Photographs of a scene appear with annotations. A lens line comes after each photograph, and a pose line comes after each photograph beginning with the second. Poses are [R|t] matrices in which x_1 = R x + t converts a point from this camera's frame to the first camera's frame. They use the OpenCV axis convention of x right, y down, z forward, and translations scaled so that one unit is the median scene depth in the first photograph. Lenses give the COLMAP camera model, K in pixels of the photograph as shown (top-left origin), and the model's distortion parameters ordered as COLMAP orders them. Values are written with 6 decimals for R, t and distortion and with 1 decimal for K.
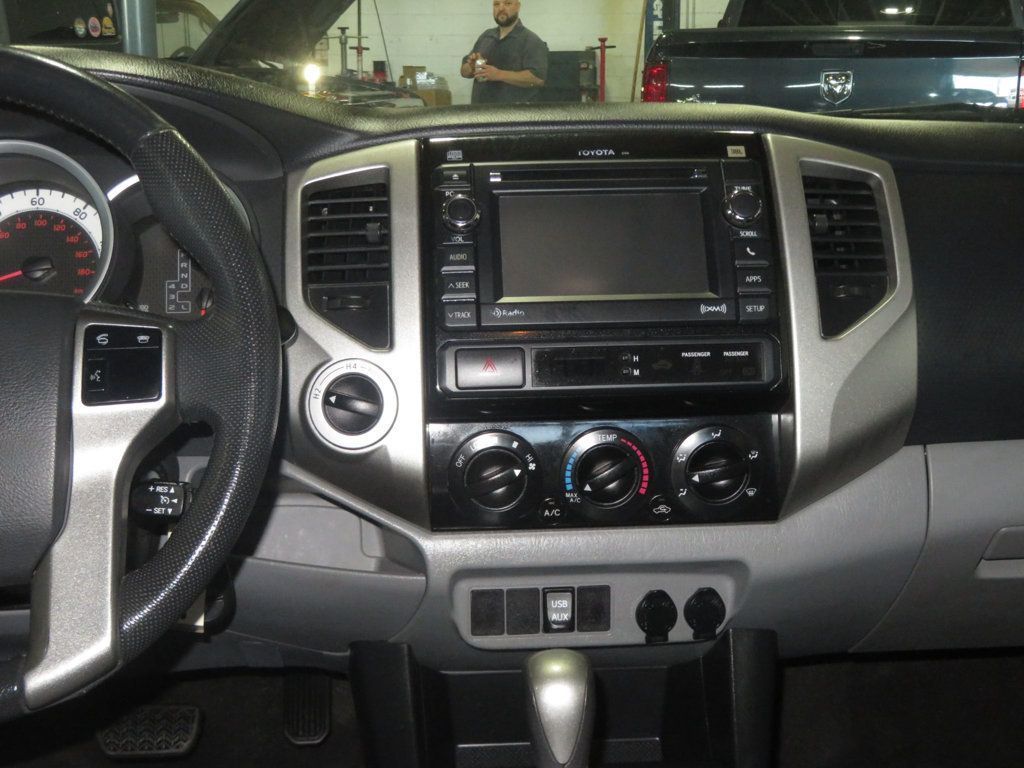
lens RADIAL K [[1477.3, 0, 513.1], [0, 1477.3, 434.8], [0, 0, 1]] dist [0.001569, 0.012099]
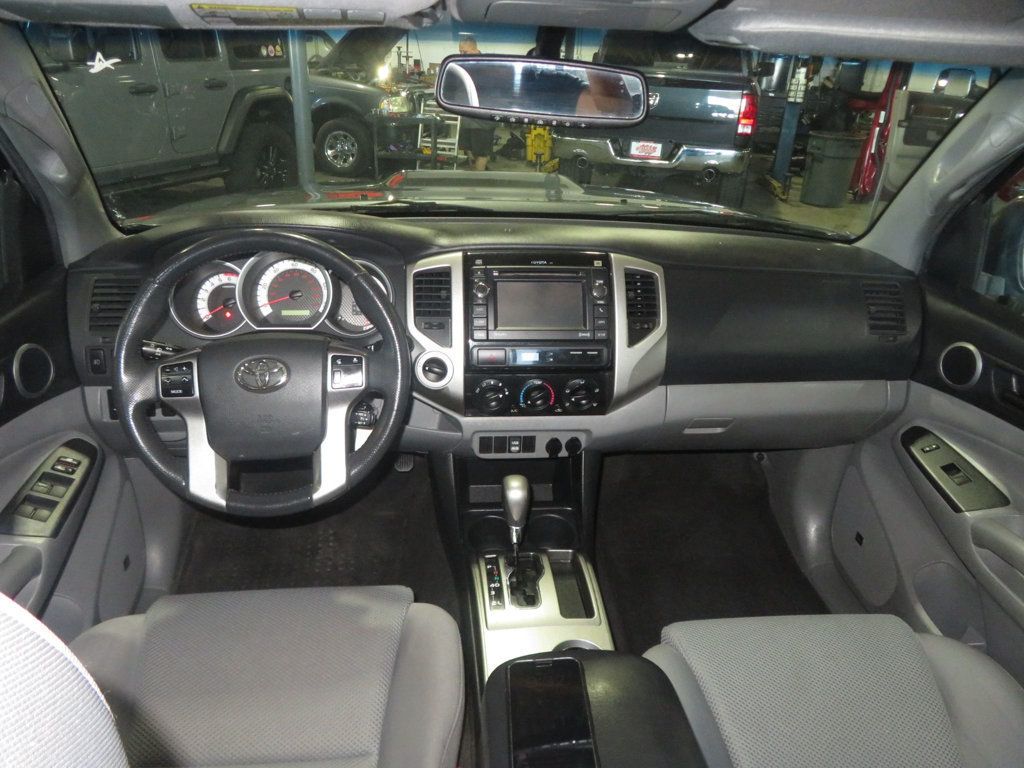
lens RADIAL K [[745.7, 0, 512.0], [0, 745.7, 384.0], [0, 0, 1]] dist [0.001024, 0.004115]
pose [[0.998003, 0.029236, 0.056000, -0.047210], [-0.040259, 0.977477, 0.207168, -0.244687], [-0.048682, -0.209009, 0.976701, -0.198730]]
